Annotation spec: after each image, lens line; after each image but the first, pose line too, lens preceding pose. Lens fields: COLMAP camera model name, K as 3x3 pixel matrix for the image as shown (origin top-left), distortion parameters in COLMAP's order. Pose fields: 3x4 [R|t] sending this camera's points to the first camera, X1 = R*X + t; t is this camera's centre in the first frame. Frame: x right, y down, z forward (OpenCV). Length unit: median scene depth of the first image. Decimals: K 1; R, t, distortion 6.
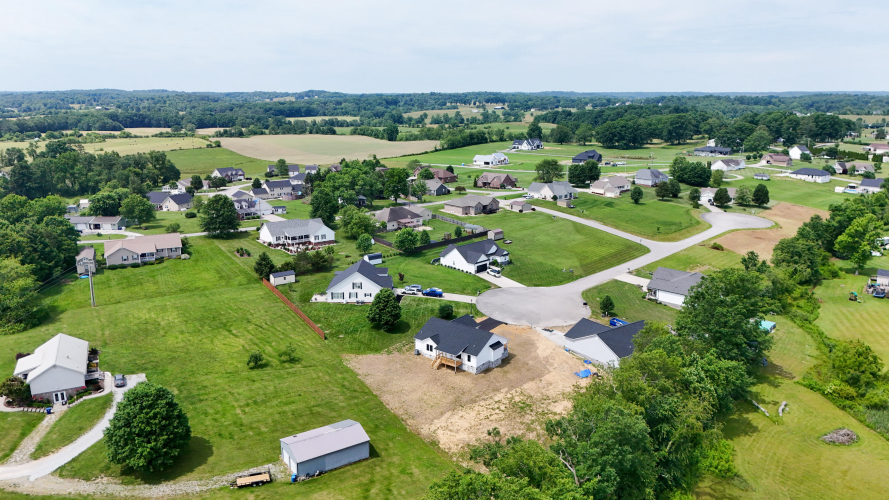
lens RADIAL K [[649.4, 0, 444.5], [0, 649.4, 250.0], [0, 0, 1]] dist [0.004744, -0.006283]
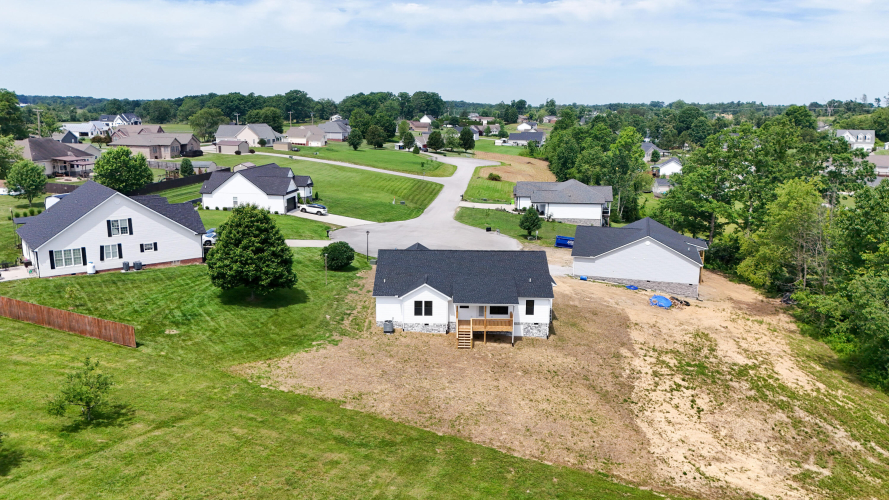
lens RADIAL K [[649.4, 0, 444.5], [0, 649.4, 250.0], [0, 0, 1]] dist [0.004744, -0.006283]
pose [[0.777740, -0.113035, 0.618339, -0.231839], [0.129409, 0.991419, 0.018466, 0.088580], [-0.615121, 0.065657, 0.785694, 0.541189]]
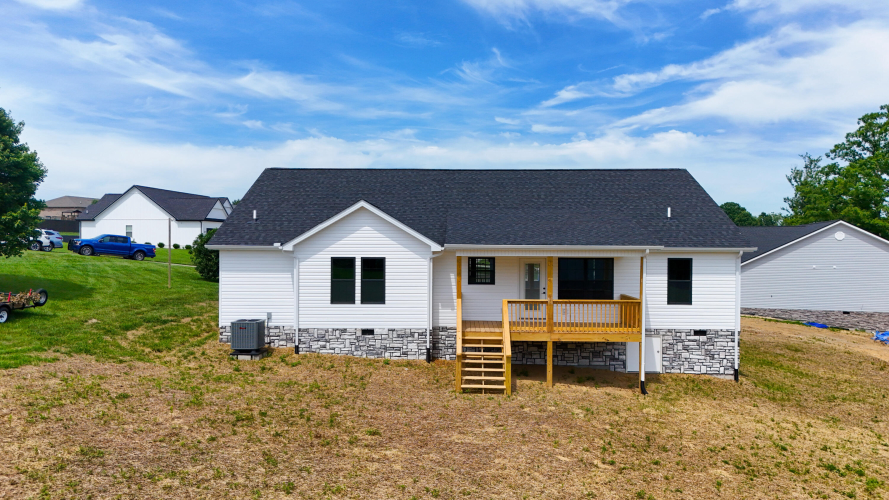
lens RADIAL K [[649.4, 0, 444.5], [0, 649.4, 250.0], [0, 0, 1]] dist [0.004744, -0.006283]
pose [[0.796652, 0.016204, 0.604221, -0.079400], [0.131764, 0.970944, -0.199766, 0.146940], [-0.589901, 0.238759, 0.771369, 0.733338]]
